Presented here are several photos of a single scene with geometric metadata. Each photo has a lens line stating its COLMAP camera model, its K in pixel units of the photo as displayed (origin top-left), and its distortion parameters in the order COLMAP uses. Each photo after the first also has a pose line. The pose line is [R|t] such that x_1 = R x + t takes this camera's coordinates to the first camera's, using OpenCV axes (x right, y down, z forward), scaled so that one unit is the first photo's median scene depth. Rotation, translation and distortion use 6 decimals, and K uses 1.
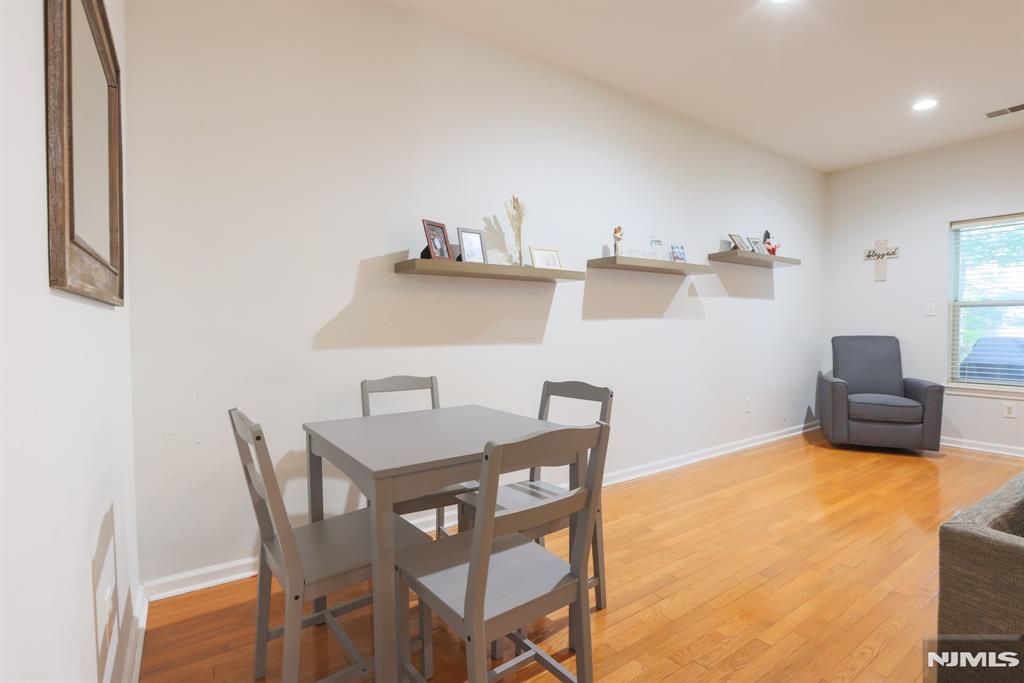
lens RADIAL K [[493.7, 0, 513.2], [0, 493.7, 339.9], [0, 0, 1]] dist [-0.061818, 0.029068]
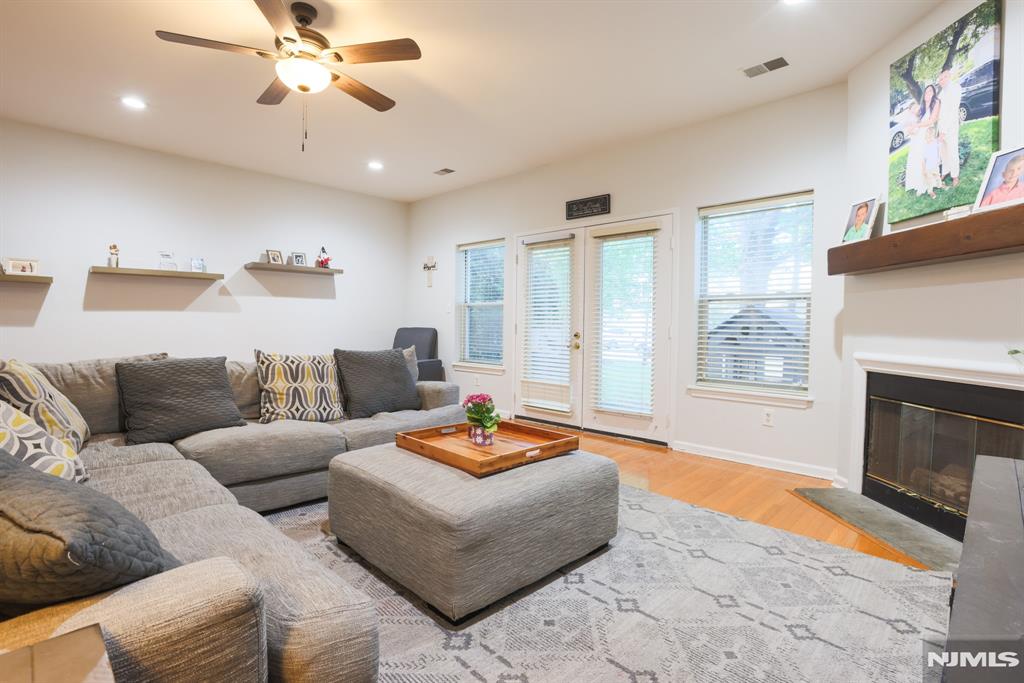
lens RADIAL K [[492.7, 0, 510.2], [0, 492.7, 340.1], [0, 0, 1]] dist [-0.050069, 0.014031]
pose [[0.981273, 0.007961, 0.192456, 1.067683], [-0.008940, 0.999951, 0.004218, 0.026893], [-0.192413, -0.005860, 0.981297, -0.570258]]
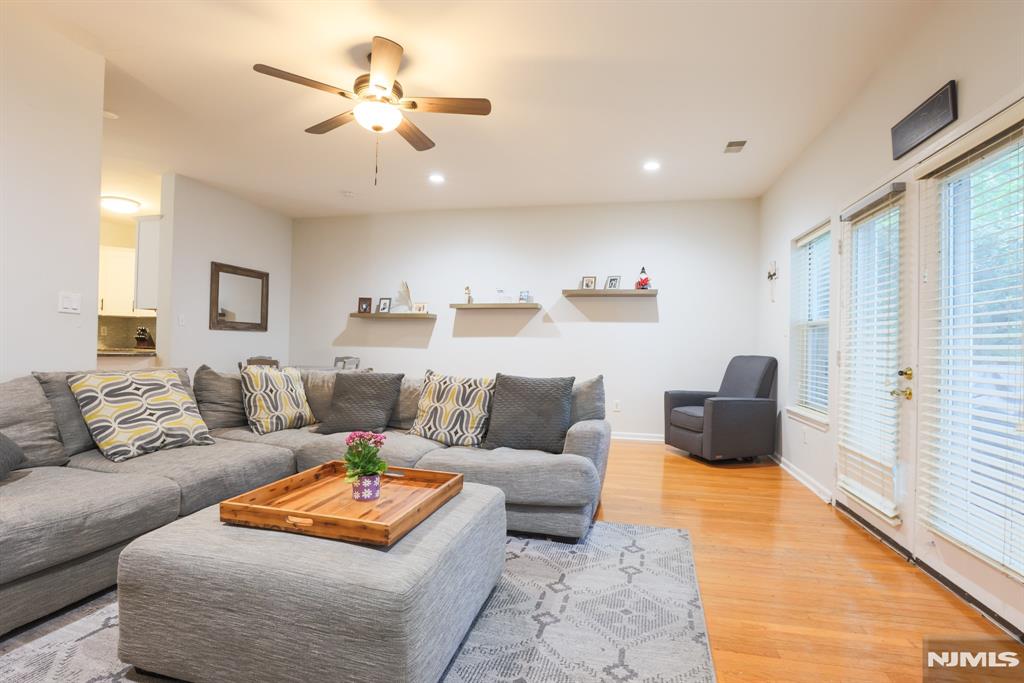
lens RADIAL K [[493.7, 0, 513.2], [0, 493.7, 339.9], [0, 0, 1]] dist [-0.061818, 0.029068]
pose [[0.676326, 0.008740, -0.736550, 1.693687], [-0.041956, 0.998763, -0.026674, 0.010826], [0.735406, 0.048943, 0.675857, -0.113534]]
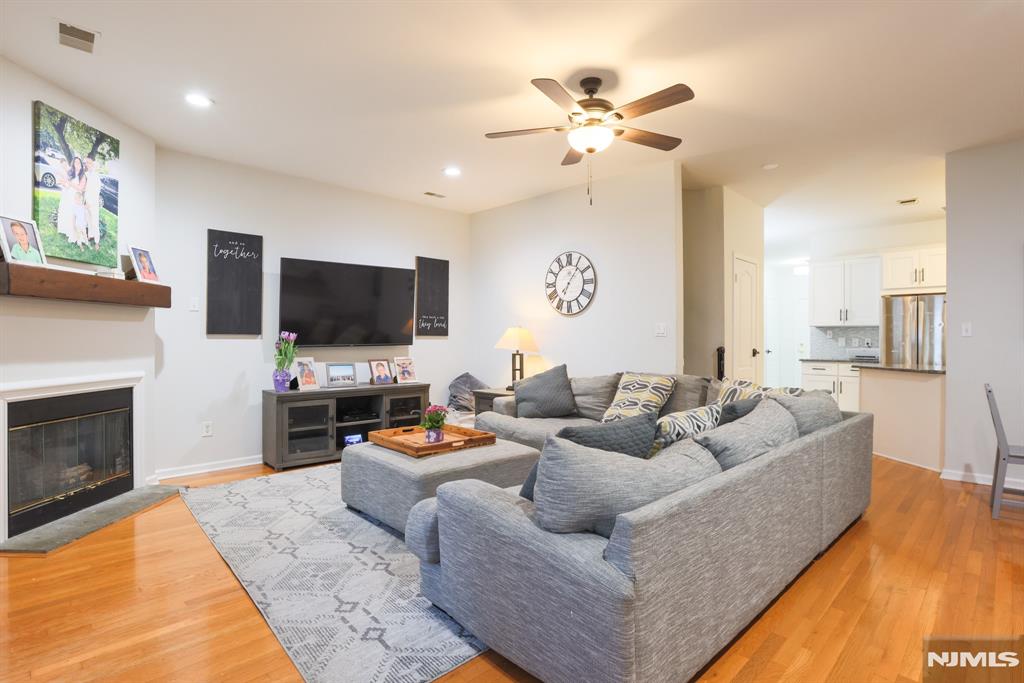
lens RADIAL K [[511.7, 0, 509.5], [0, 511.7, 340.1], [0, 0, 1]] dist [-0.049200, 0.021256]
pose [[-0.986263, 0.000199, -0.165185, 1.188004], [-0.005140, 0.999478, 0.031895, -0.058356], [0.165106, 0.032306, -0.985747, 1.192665]]
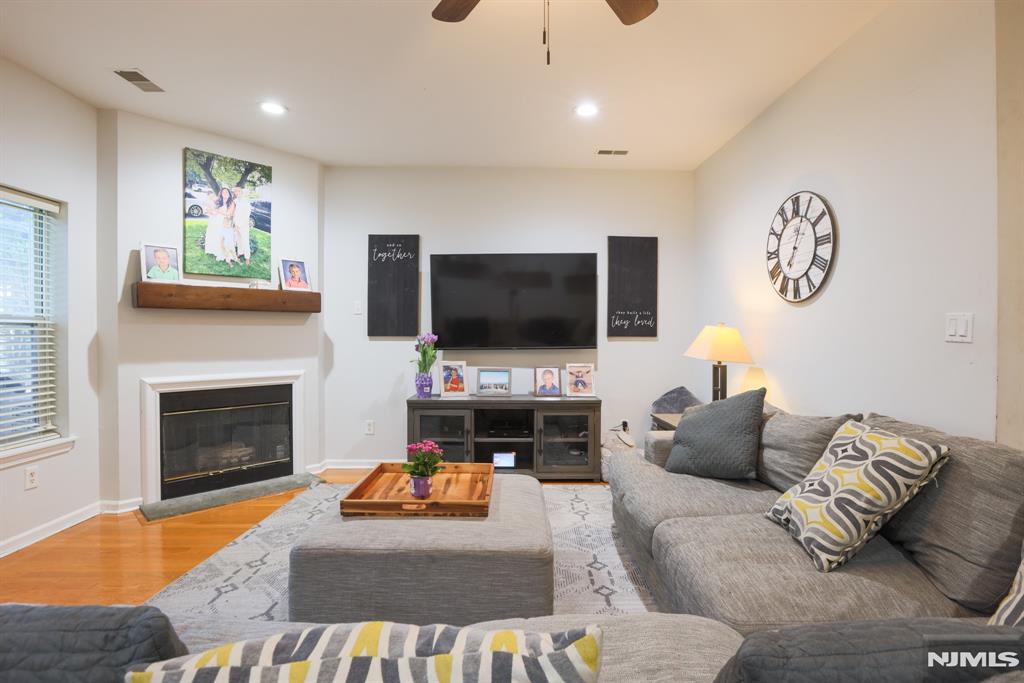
lens RADIAL K [[493.7, 0, 513.2], [0, 493.7, 339.9], [0, 0, 1]] dist [-0.061818, 0.029068]
pose [[-0.838371, -0.005278, 0.545075, 0.681844], [0.016095, 0.999277, 0.034433, -0.057223], [-0.544863, 0.037641, -0.837680, 0.653977]]
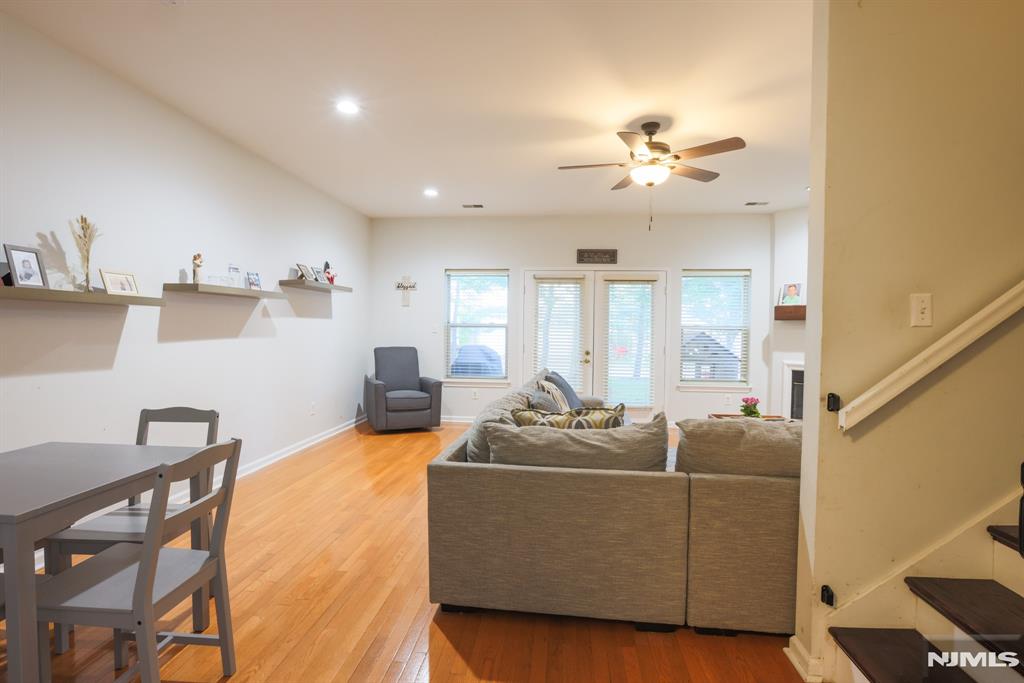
lens RADIAL K [[493.7, 0, 513.2], [0, 493.7, 339.9], [0, 0, 1]] dist [-0.061818, 0.029068]
pose [[0.651130, -0.007461, 0.758929, -0.134227], [0.008466, 0.999961, 0.002568, -0.041979], [-0.758919, 0.004753, 0.651168, -0.192395]]
